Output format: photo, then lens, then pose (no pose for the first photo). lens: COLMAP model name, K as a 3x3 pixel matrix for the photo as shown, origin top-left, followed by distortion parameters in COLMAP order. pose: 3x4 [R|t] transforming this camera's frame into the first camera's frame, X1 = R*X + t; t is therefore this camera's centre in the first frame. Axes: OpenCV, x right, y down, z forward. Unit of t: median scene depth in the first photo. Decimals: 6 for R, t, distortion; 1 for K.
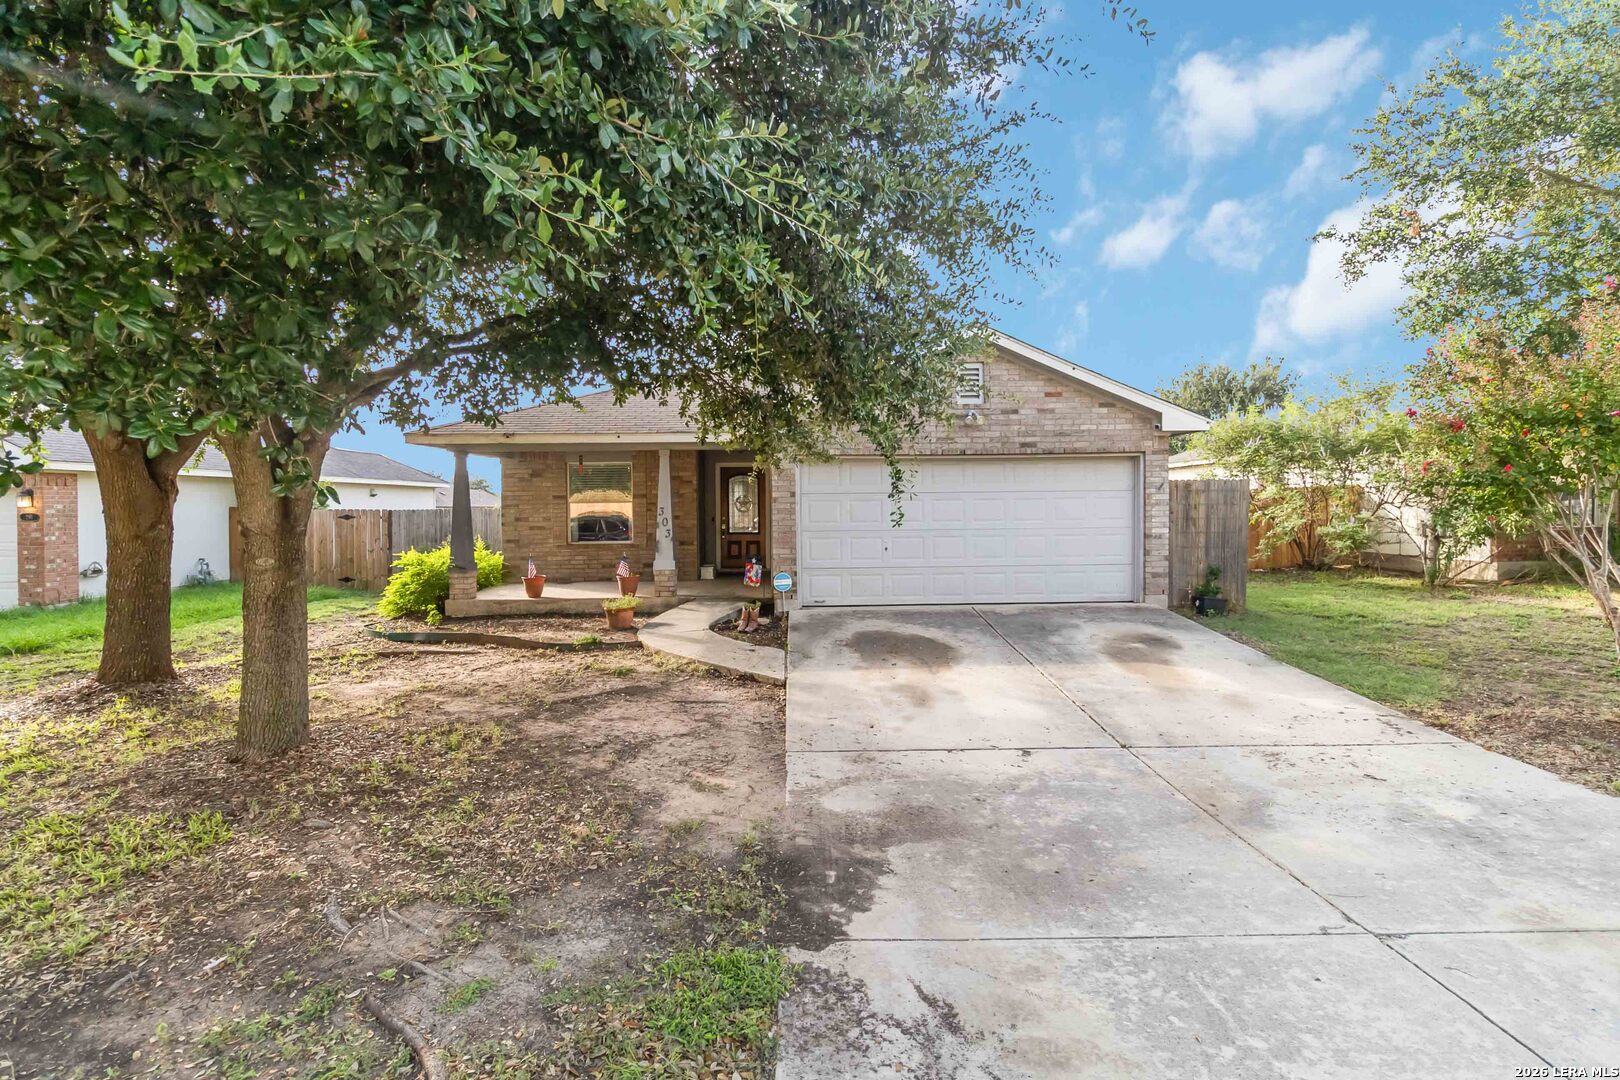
lens RADIAL K [[770.4, 0, 815.2], [0, 770.4, 535.2], [0, 0, 1]] dist [-0.001545, -0.011086]
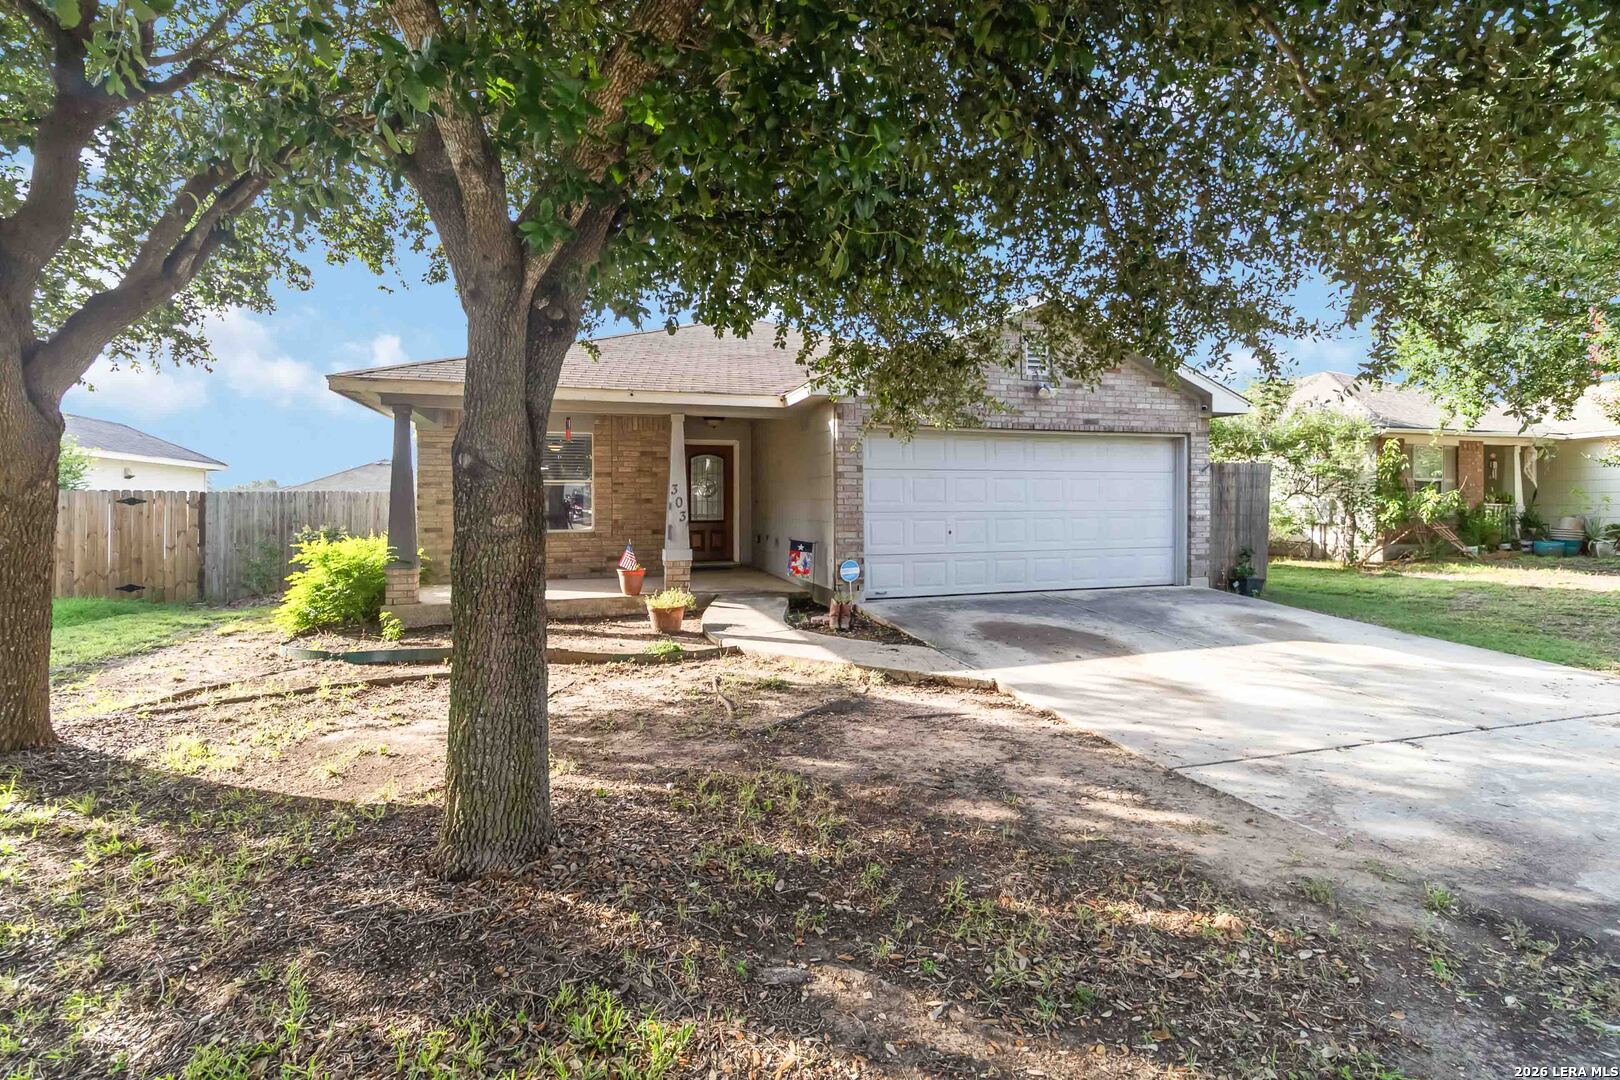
lens RADIAL K [[770.4, 0, 808.5], [0, 770.4, 545.3], [0, 0, 1]] dist [-0.001545, -0.011086]
pose [[0.956729, -0.009401, 0.290828, -0.334231], [0.006177, 0.999909, 0.012004, 0.021361], [-0.290914, -0.009689, 0.956700, 0.190883]]
